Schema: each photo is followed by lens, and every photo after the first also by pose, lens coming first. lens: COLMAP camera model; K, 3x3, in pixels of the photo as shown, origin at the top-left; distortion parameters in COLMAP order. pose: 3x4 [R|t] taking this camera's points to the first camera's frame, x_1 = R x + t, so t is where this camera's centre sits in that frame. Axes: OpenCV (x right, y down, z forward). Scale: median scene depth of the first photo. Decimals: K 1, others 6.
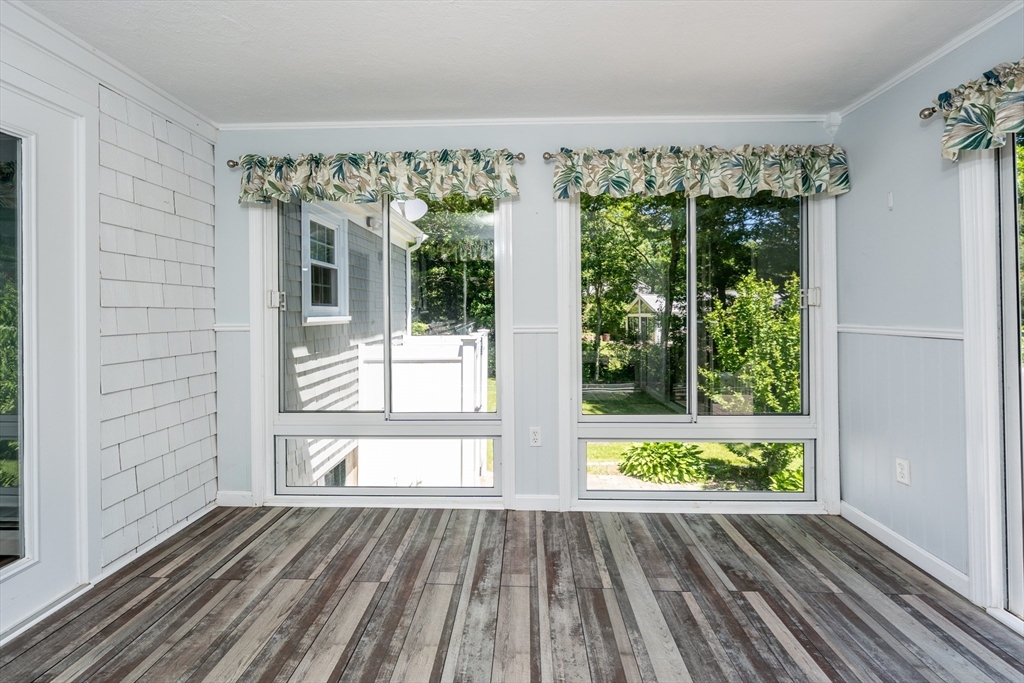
lens RADIAL K [[443.1, 0, 513.6], [0, 443.1, 310.6], [0, 0, 1]] dist [-0.000214, -0.000017]
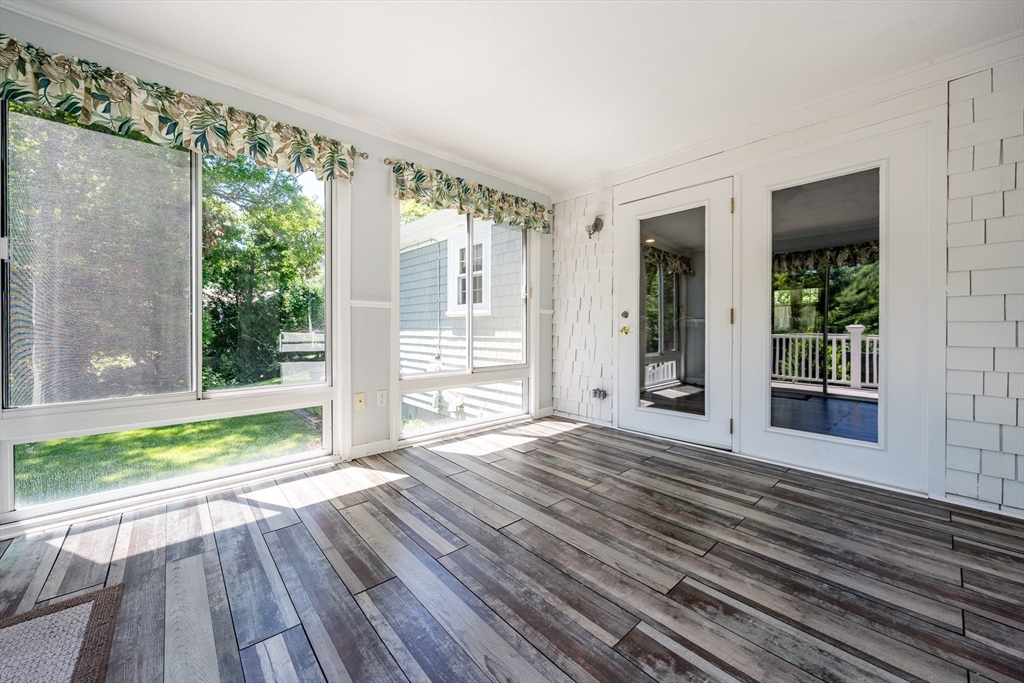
lens RADIAL K [[381.5, 0, 513.5], [0, 381.5, 330.4], [0, 0, 1]] dist [-0.000028, 0.000000]
pose [[-0.724970, 0.008597, -0.688726, 0.740854], [0.005222, 0.999962, 0.006986, 0.145889], [0.688760, 0.001468, -0.724988, 1.098135]]
